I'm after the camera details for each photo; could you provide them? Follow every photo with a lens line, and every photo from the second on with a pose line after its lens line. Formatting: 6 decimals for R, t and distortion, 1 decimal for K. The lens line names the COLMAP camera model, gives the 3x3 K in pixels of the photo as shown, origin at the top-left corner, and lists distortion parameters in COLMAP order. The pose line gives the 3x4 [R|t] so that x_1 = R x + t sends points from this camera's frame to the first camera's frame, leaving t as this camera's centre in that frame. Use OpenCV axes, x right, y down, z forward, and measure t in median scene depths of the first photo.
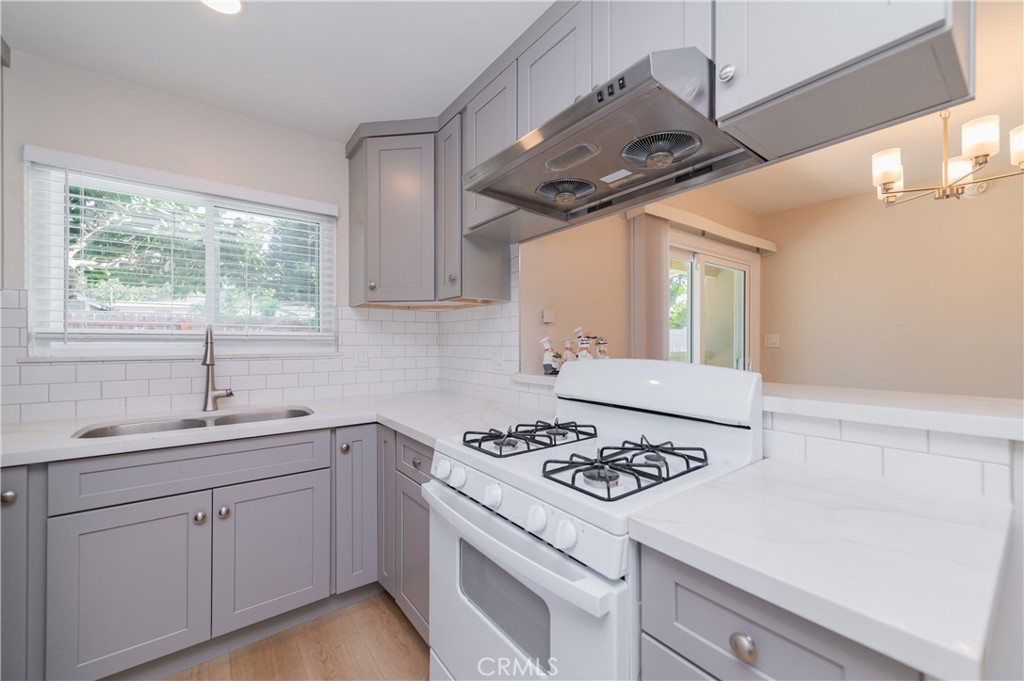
lens RADIAL K [[397.7, 0, 513.2], [0, 397.7, 341.8], [0, 0, 1]] dist [0.019650, -0.006703]
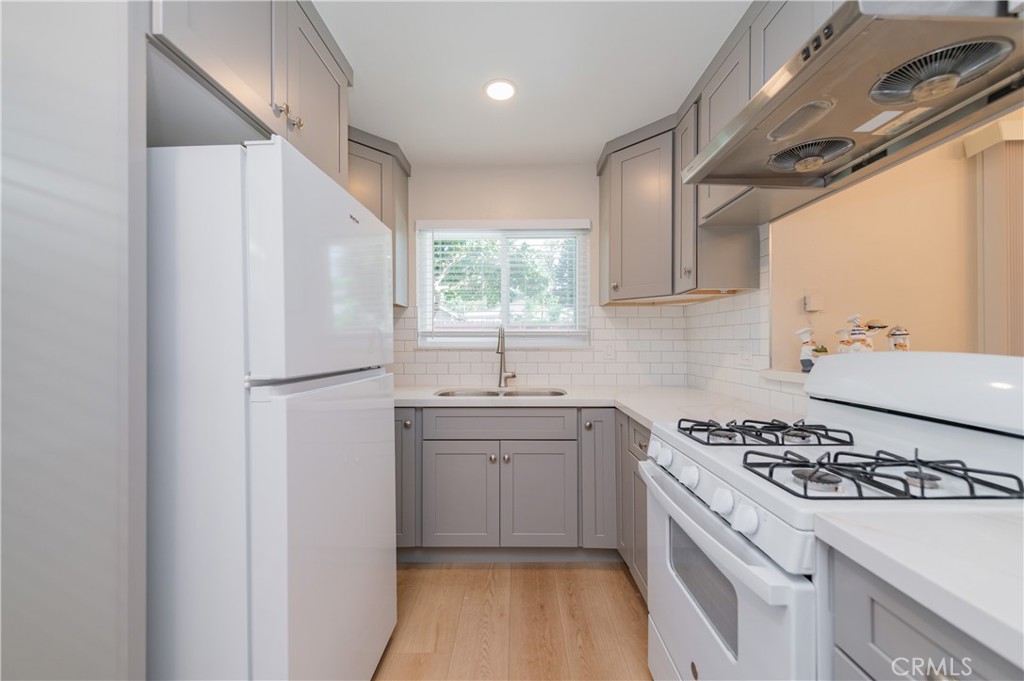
lens RADIAL K [[397.7, 0, 513.2], [0, 397.7, 341.8], [0, 0, 1]] dist [0.019650, -0.006703]
pose [[0.787923, -0.001322, -0.615772, 0.128956], [0.001997, 0.999998, 0.000409, 0.017857], [0.615770, -0.001552, 0.787924, -0.061867]]
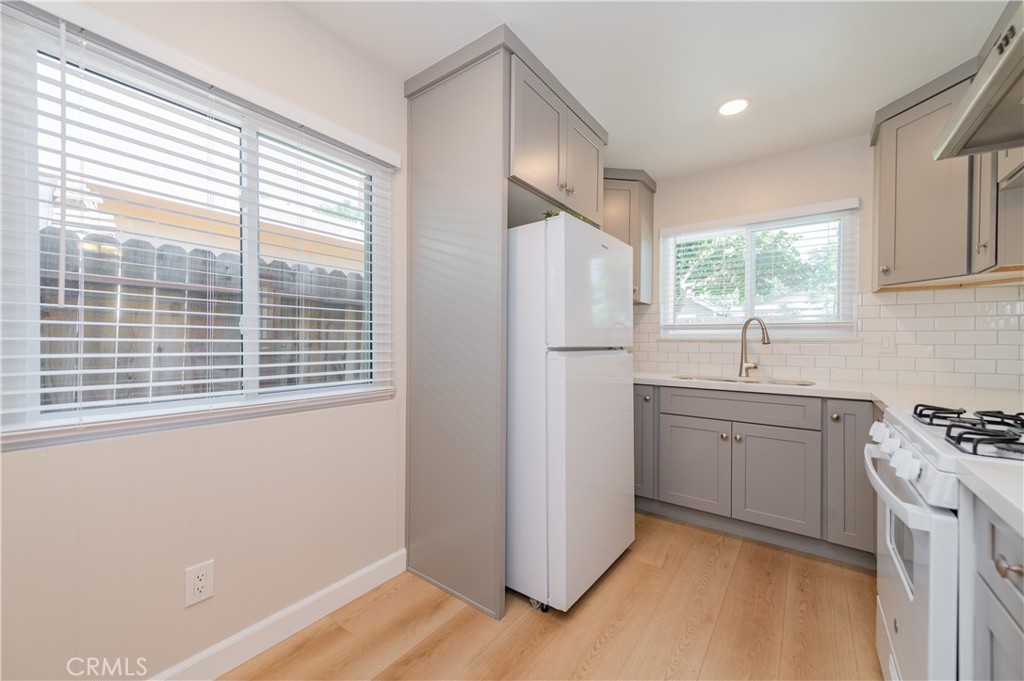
lens RADIAL K [[397.7, 0, 513.2], [0, 397.7, 341.8], [0, 0, 1]] dist [0.019650, -0.006703]
pose [[0.276171, 0.006023, -0.961090, 0.432367], [-0.005786, 0.999973, 0.004604, 0.049817], [0.961091, 0.004289, 0.276198, -0.206067]]
